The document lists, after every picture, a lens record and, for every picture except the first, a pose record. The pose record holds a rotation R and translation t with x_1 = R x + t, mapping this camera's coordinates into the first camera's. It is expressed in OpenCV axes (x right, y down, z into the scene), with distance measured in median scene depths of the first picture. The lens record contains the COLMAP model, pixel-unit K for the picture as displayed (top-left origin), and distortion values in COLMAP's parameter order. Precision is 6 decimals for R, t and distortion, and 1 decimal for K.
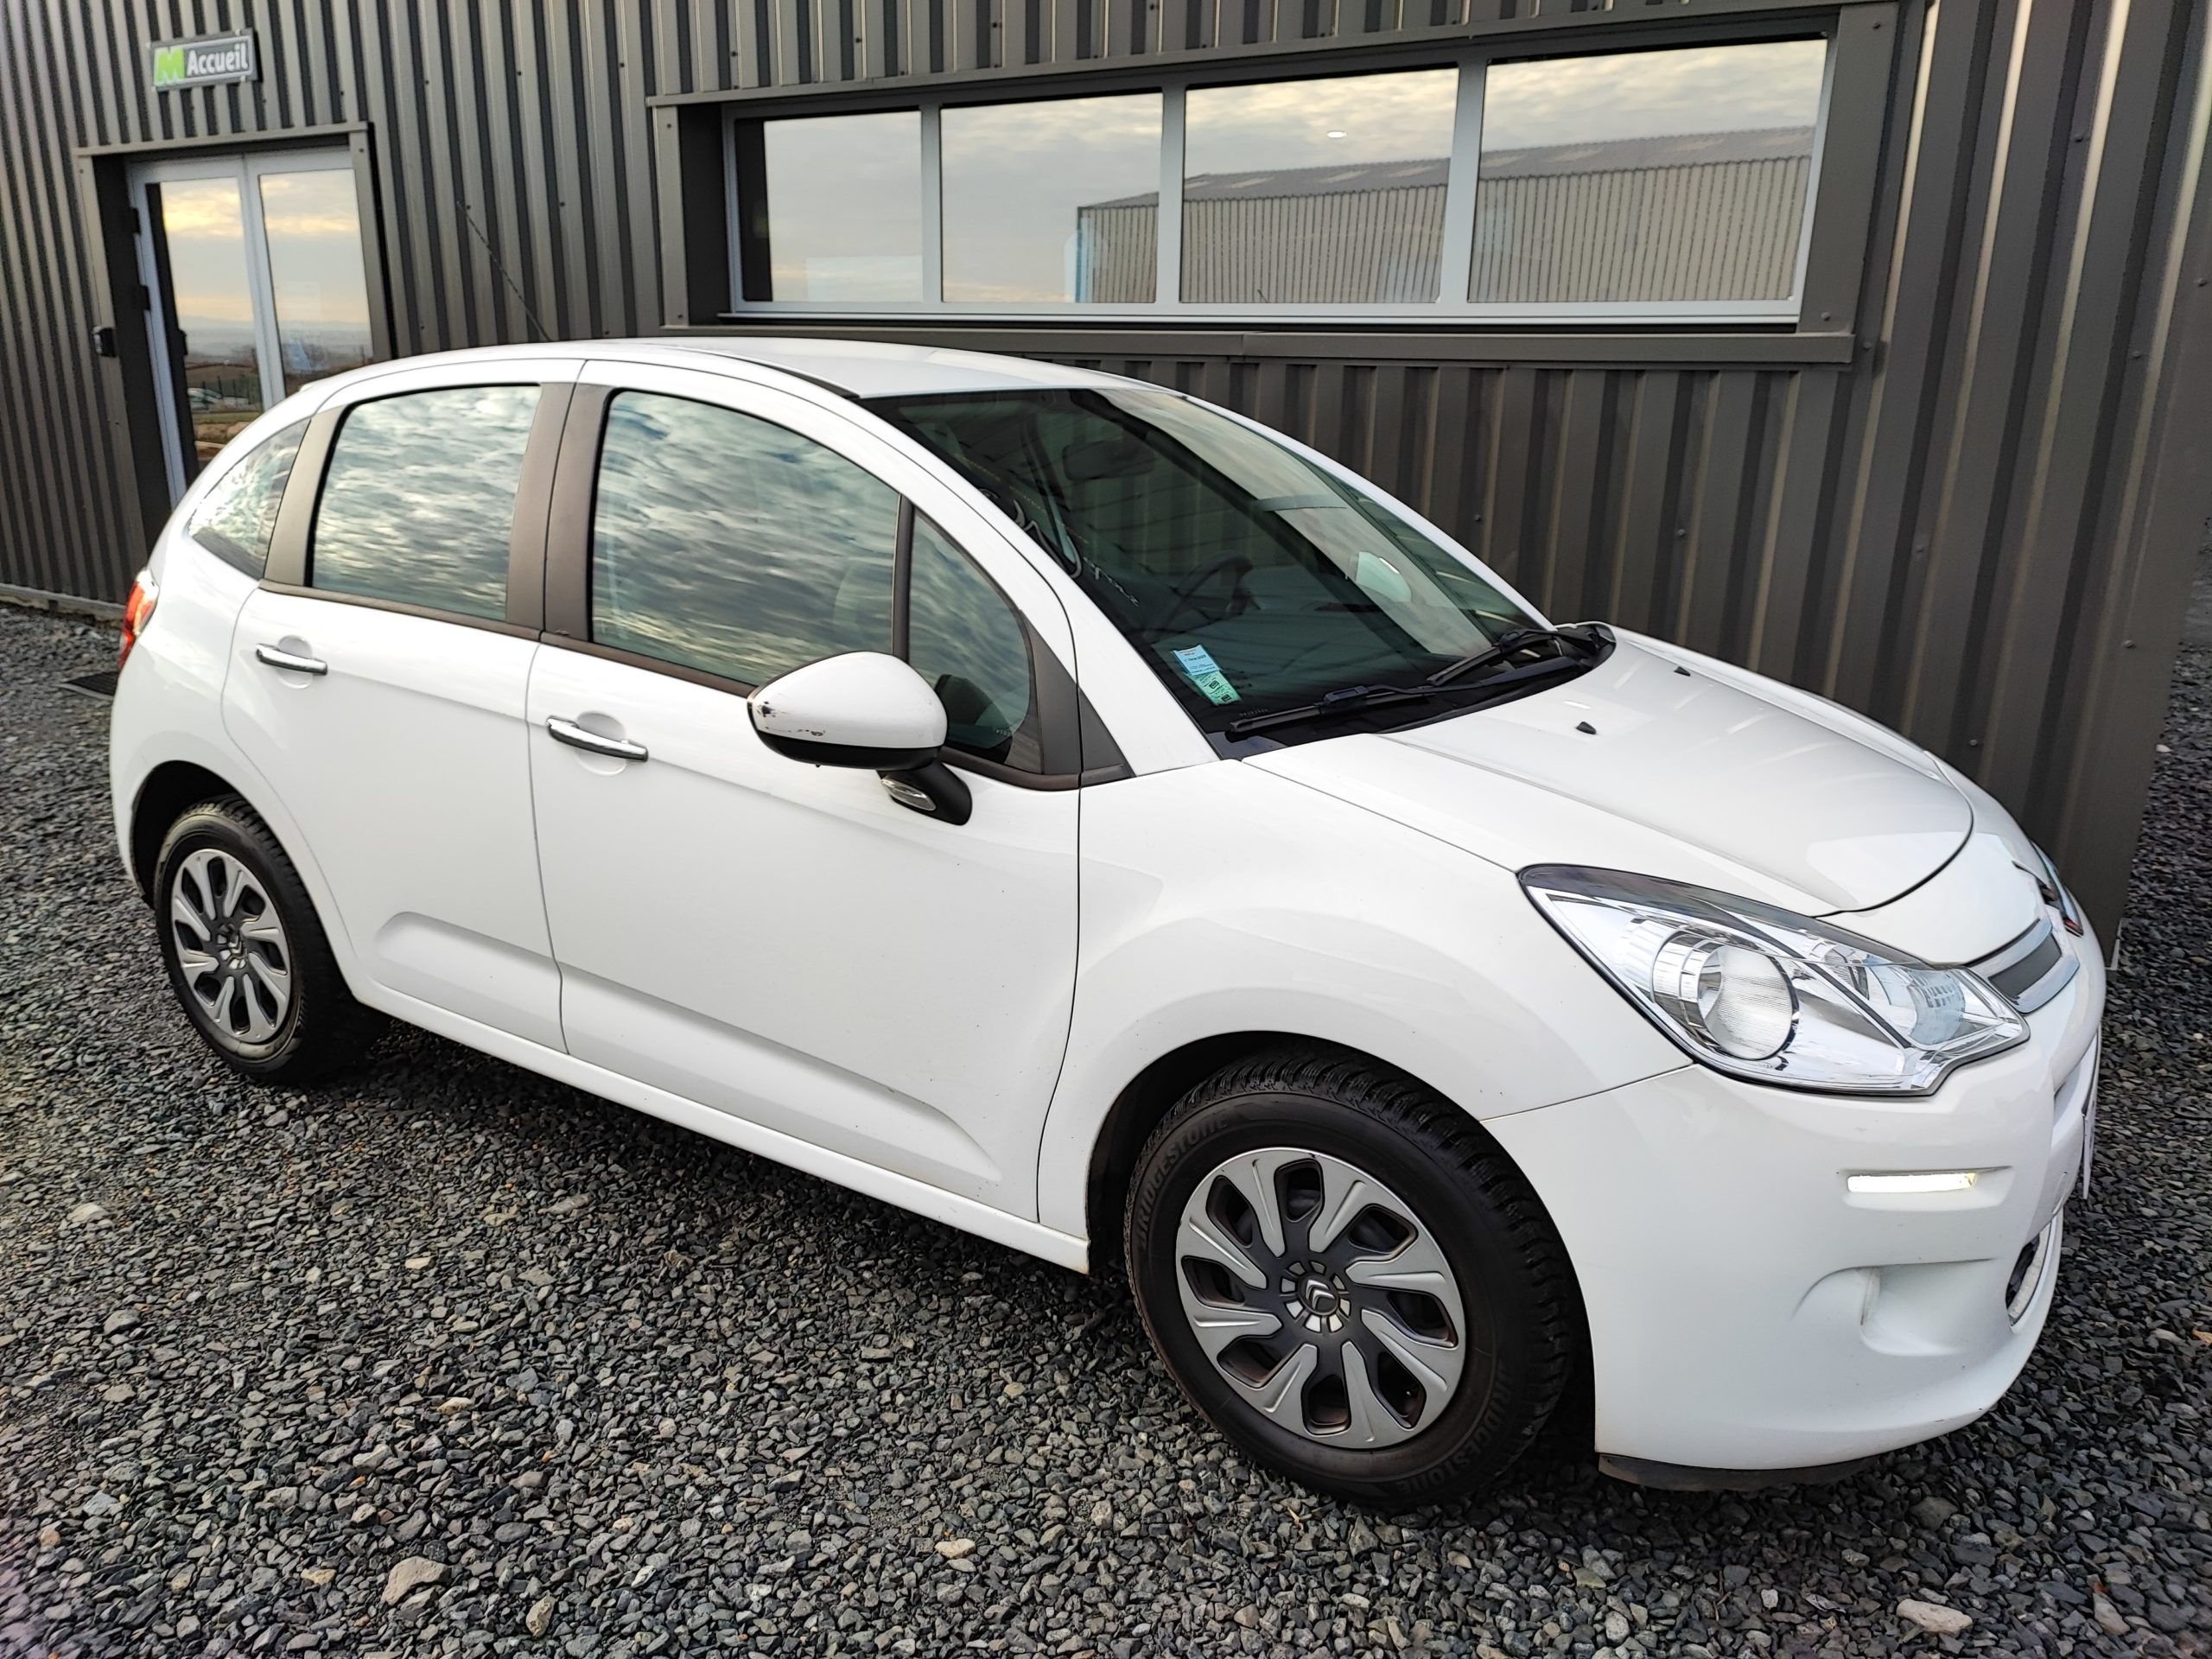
lens RADIAL K [[1612.9, 0, 1109.6], [0, 1612.9, 832.9], [0, 0, 1]] dist [0.040641, -0.073569]
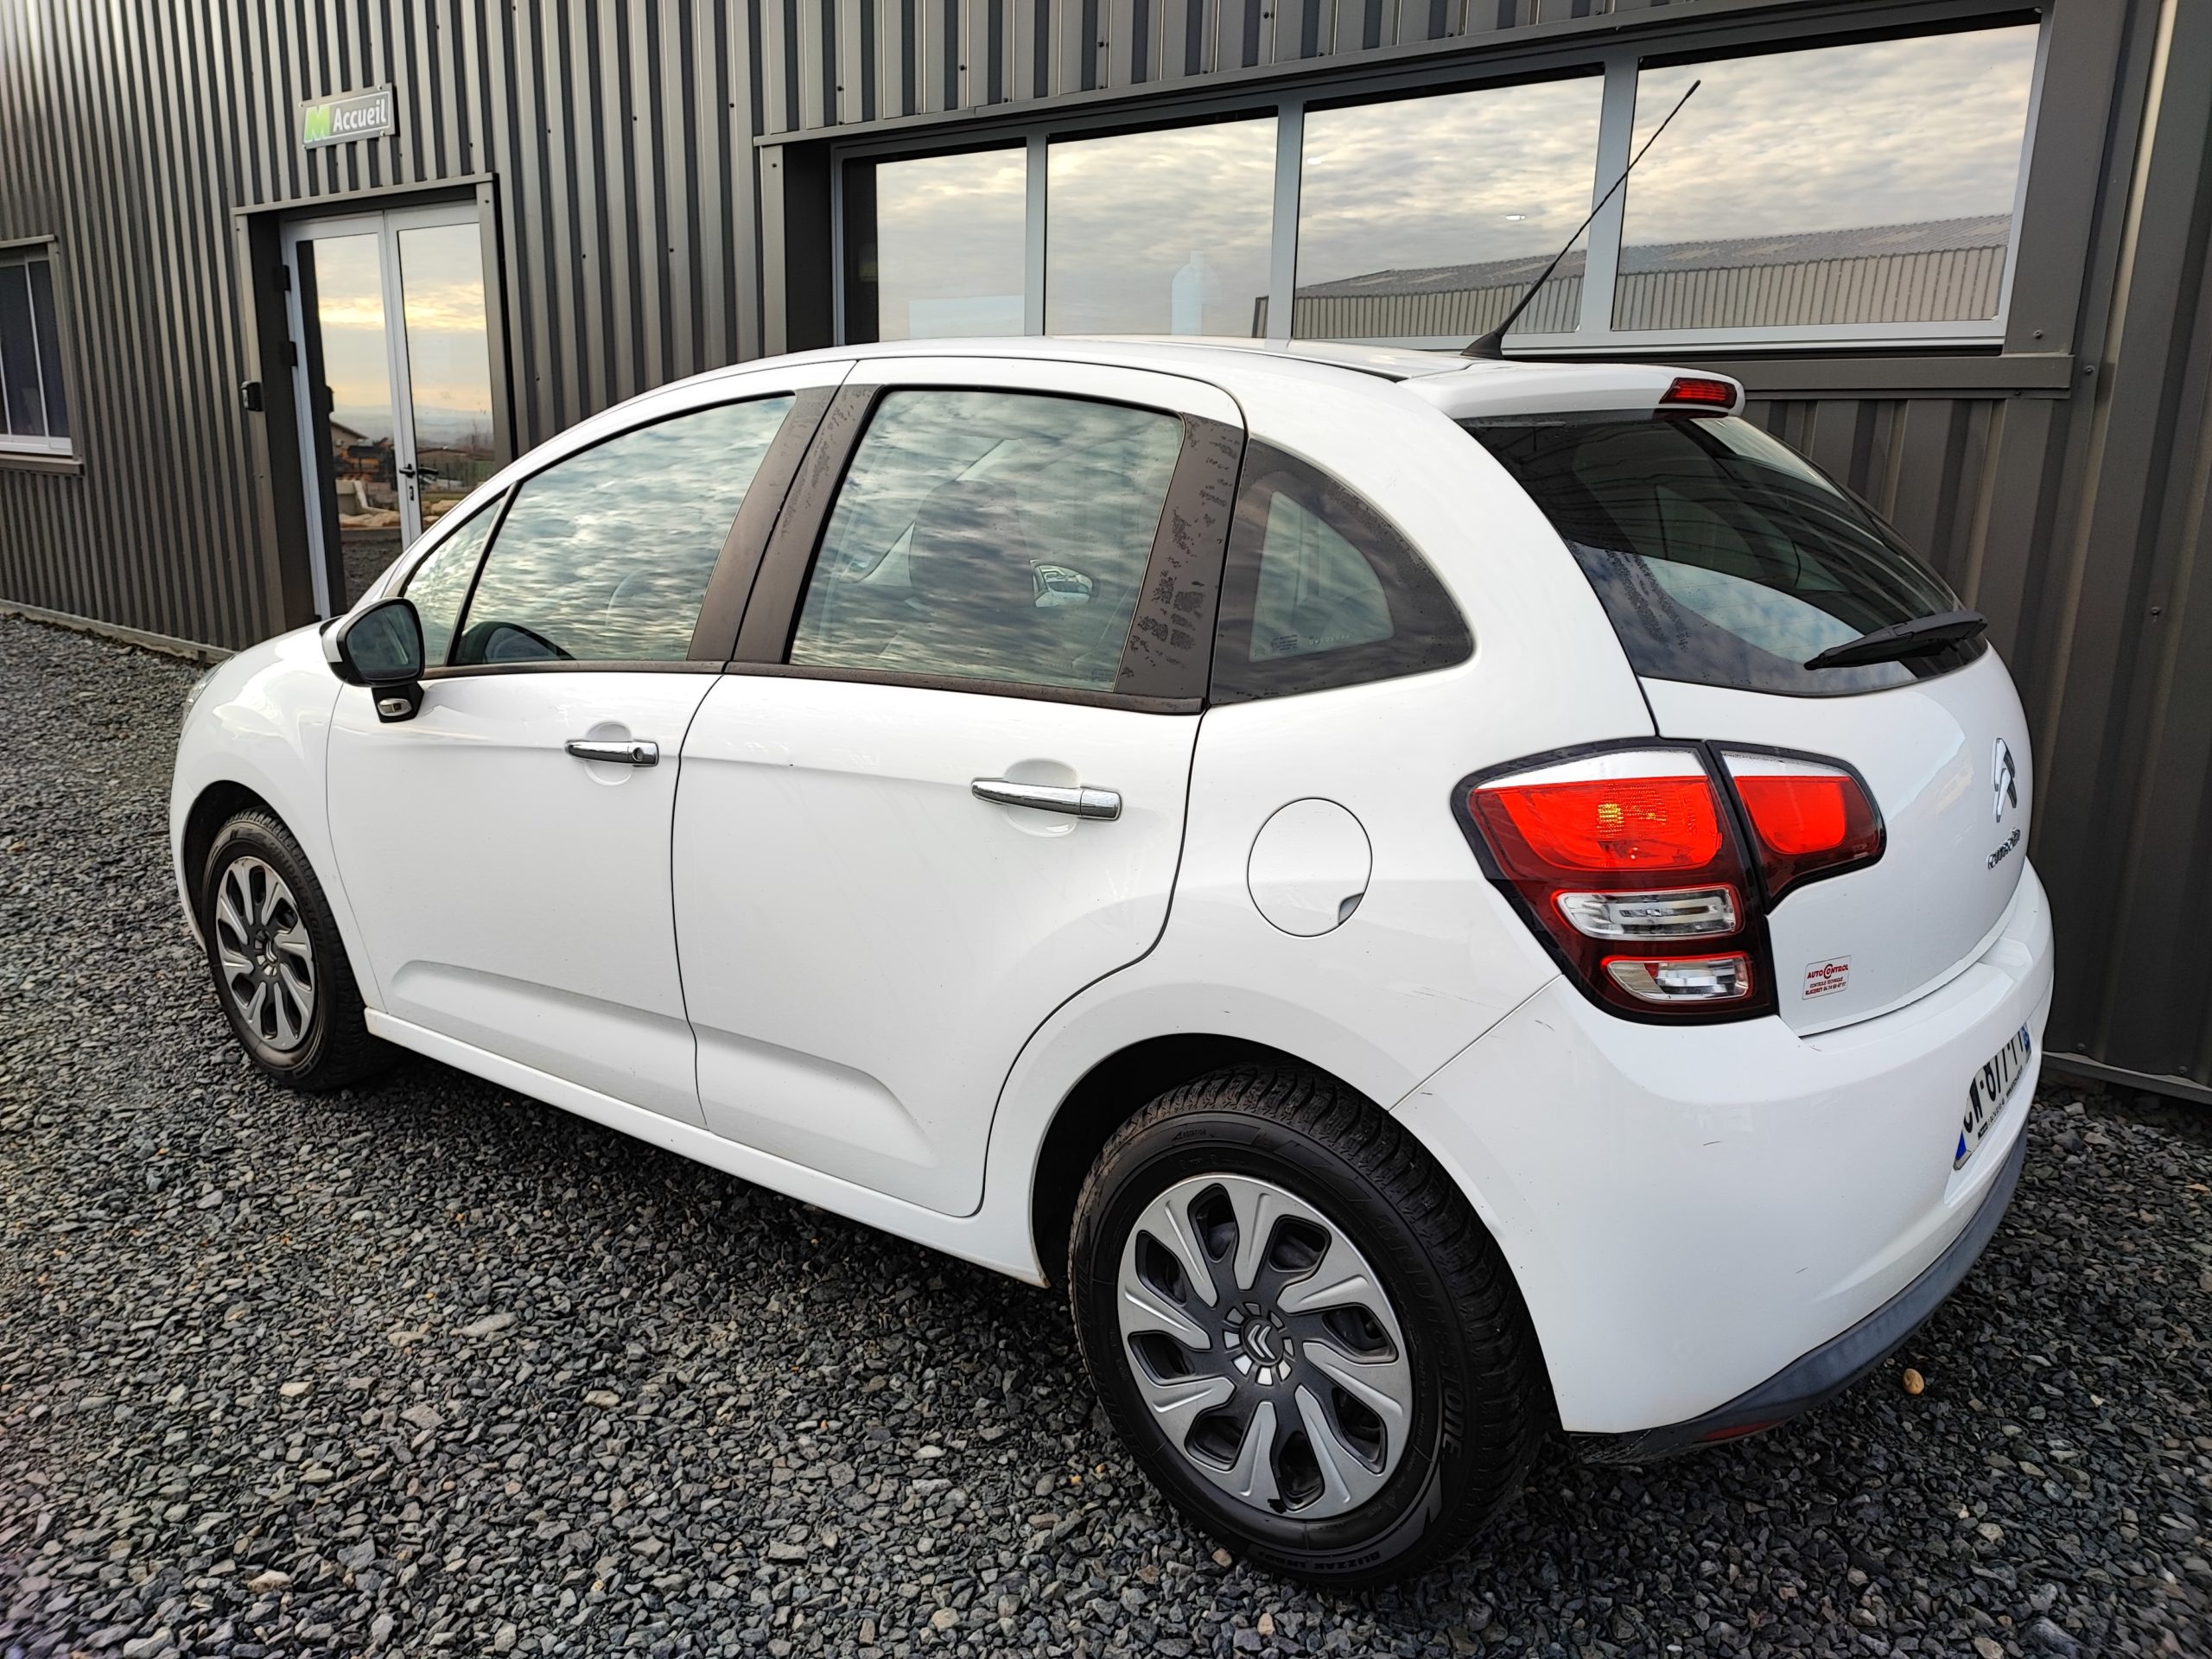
lens RADIAL K [[1612.9, 0, 1109.6], [0, 1612.9, 832.9], [0, 0, 1]] dist [0.040641, -0.073569]
pose [[0.994434, 0.032192, -0.100325, 0.073860], [-0.037343, 0.998056, -0.049893, 0.000275], [0.098524, 0.053362, 0.993703, 0.175588]]
